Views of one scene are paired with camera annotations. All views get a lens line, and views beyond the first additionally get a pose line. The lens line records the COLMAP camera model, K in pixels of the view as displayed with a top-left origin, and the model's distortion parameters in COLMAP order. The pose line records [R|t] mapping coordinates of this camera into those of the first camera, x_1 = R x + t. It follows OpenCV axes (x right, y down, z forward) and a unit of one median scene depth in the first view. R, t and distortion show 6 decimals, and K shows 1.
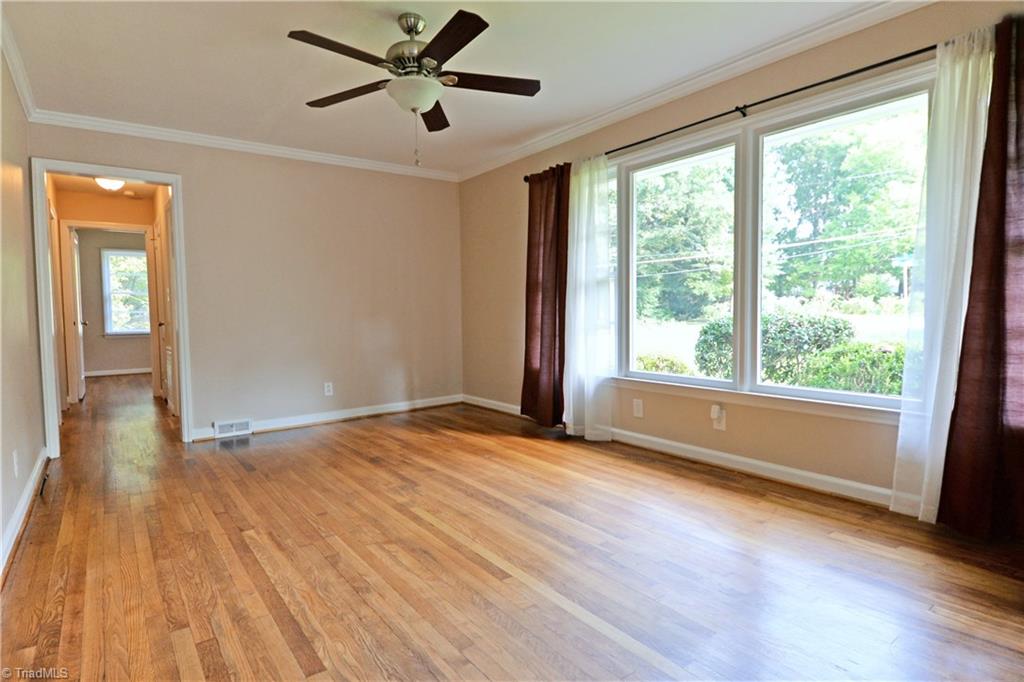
lens RADIAL K [[546.7, 0, 507.1], [0, 546.7, 344.4], [0, 0, 1]] dist [0.030963, -0.031902]
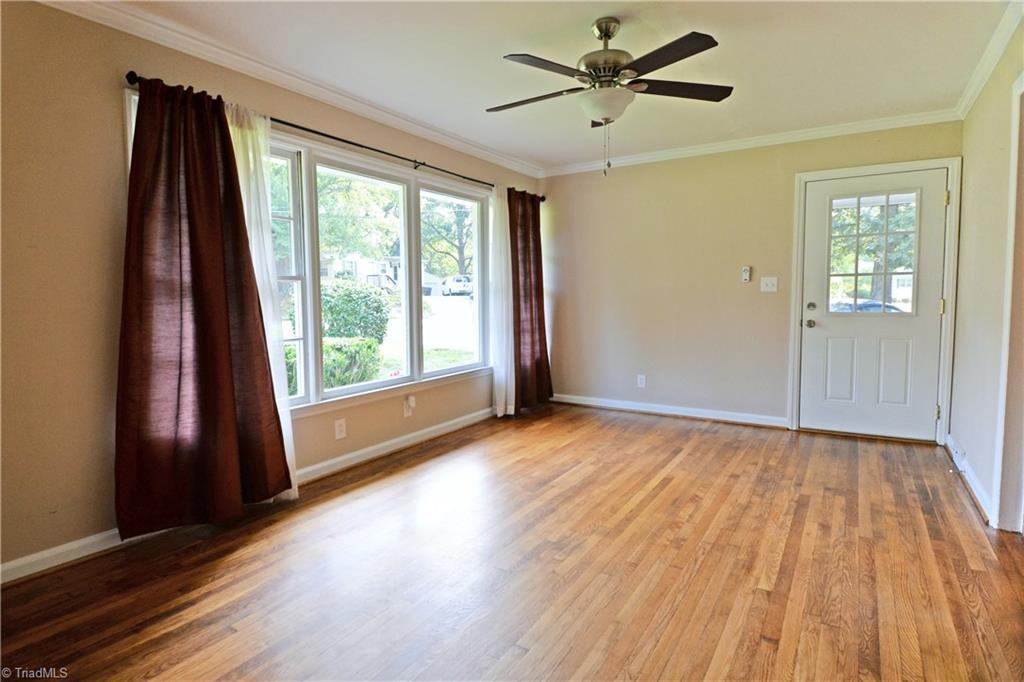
lens RADIAL K [[546.7, 0, 508.5], [0, 546.7, 337.1], [0, 0, 1]] dist [0.030963, -0.031902]
pose [[-0.368541, -0.054181, 0.928031, -1.177286], [0.071615, 0.993679, 0.086453, -0.156909], [-0.926849, 0.098322, -0.362331, 1.763197]]
